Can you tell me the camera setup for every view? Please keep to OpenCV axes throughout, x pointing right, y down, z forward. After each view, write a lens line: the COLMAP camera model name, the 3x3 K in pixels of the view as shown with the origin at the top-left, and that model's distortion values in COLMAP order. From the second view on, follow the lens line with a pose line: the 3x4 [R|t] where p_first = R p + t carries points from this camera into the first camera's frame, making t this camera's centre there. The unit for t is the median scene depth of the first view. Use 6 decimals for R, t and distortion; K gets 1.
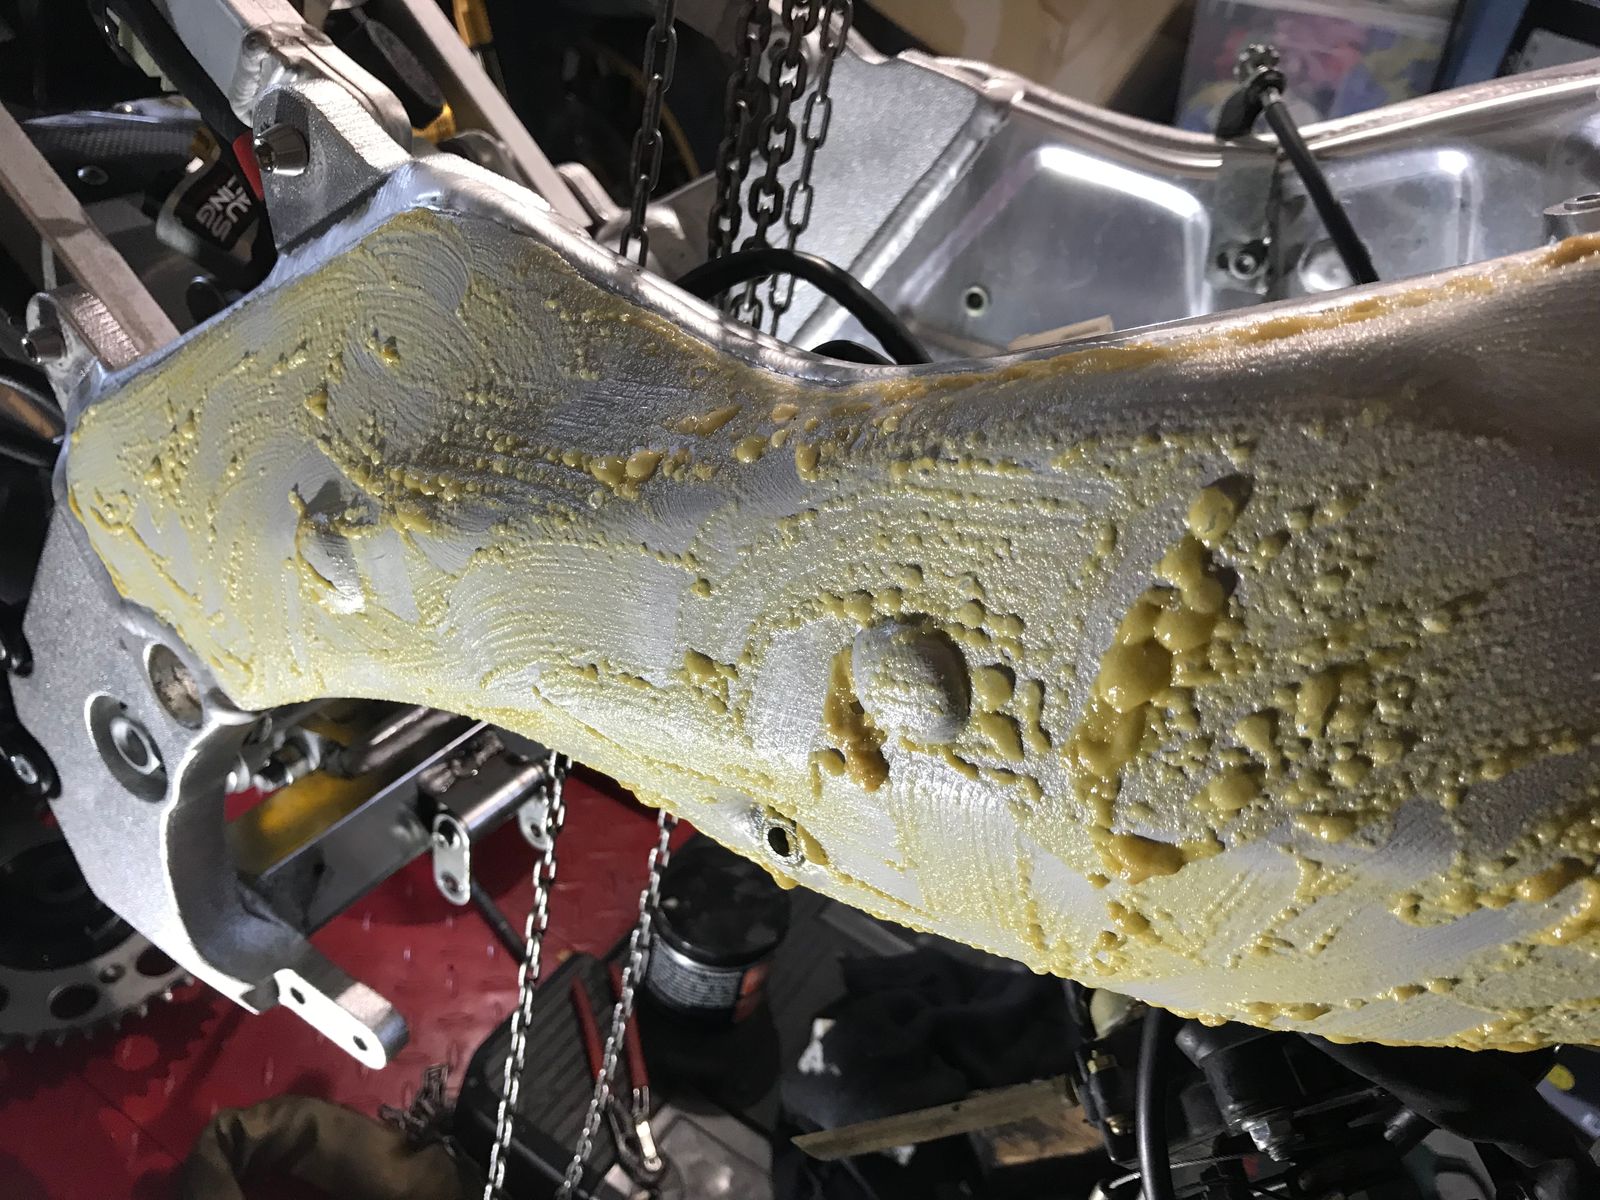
lens RADIAL K [[1260.6, 0, 800.0], [0, 1260.6, 600.0], [0, 0, 1]] dist [-0.073870, 0.112816]
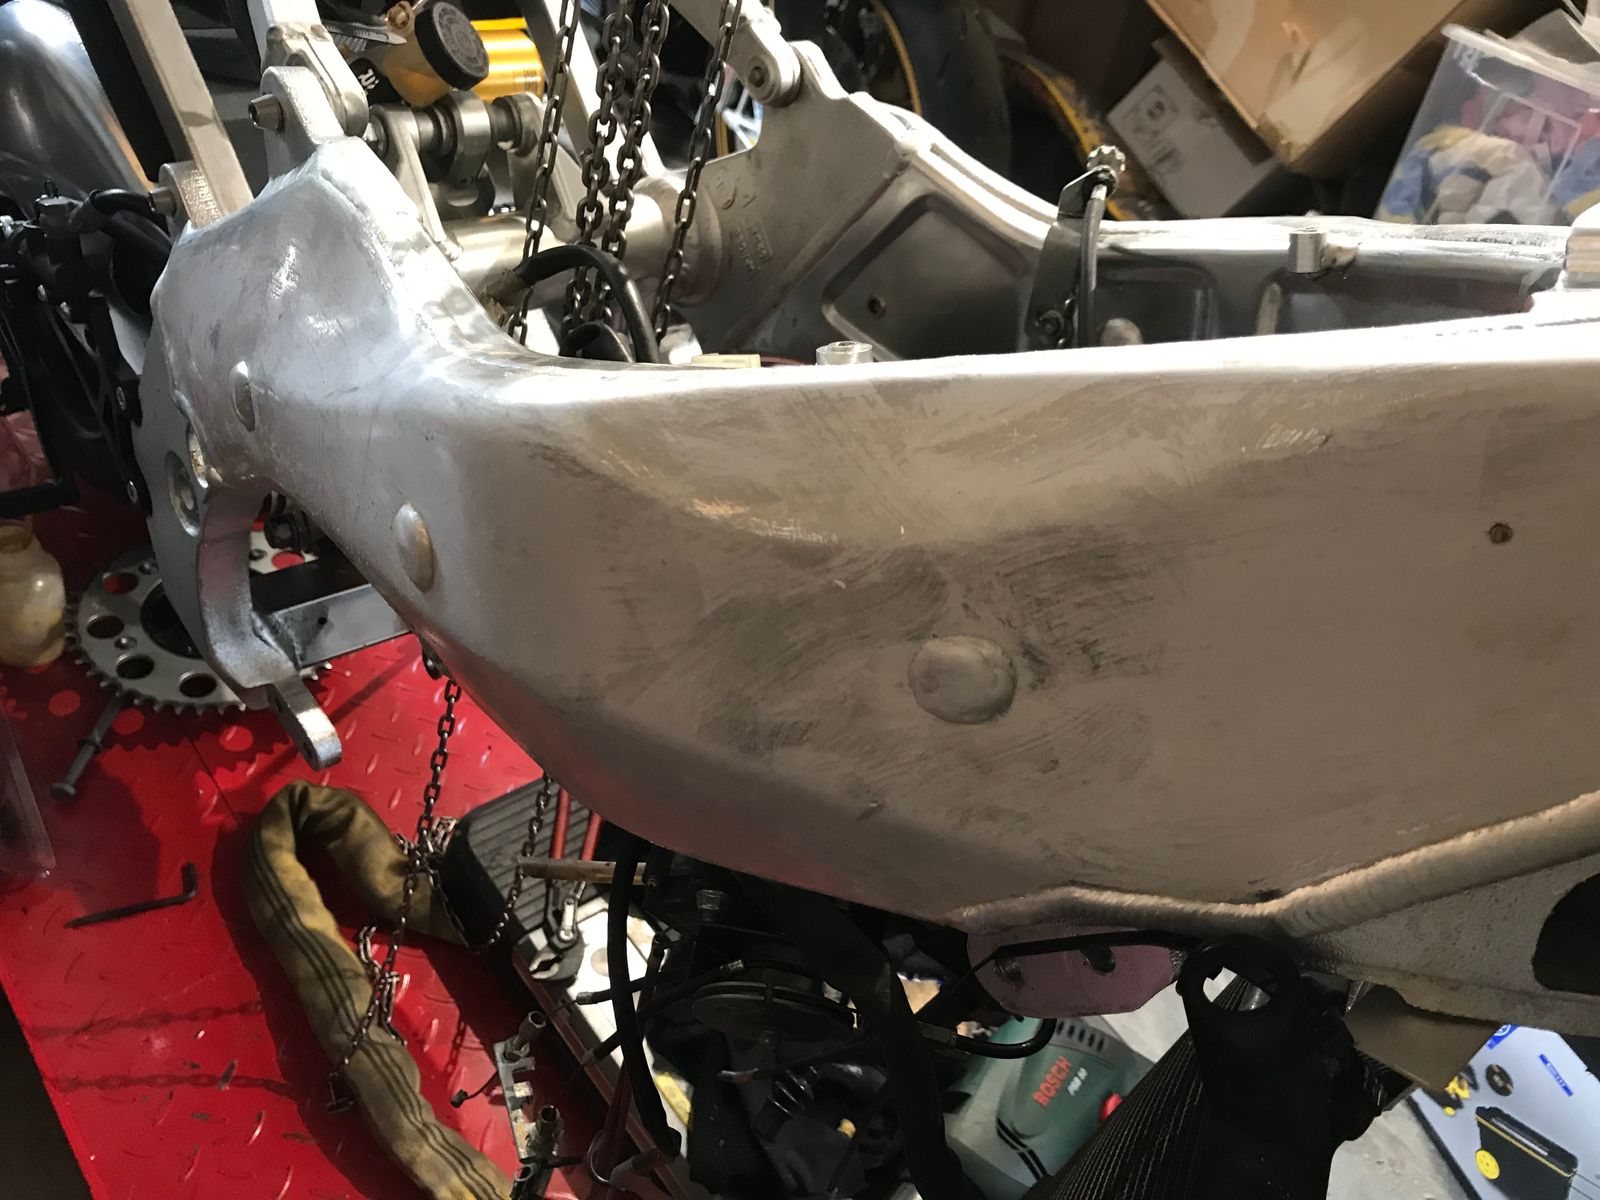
lens RADIAL K [[1260.6, 0, 800.0], [0, 1260.6, 600.0], [0, 0, 1]] dist [-0.073870, 0.112816]
pose [[0.944717, 0.262533, -0.196432, 0.382705], [-0.249070, 0.964218, 0.090813, -0.057852], [0.213245, -0.036867, 0.976303, -0.203070]]
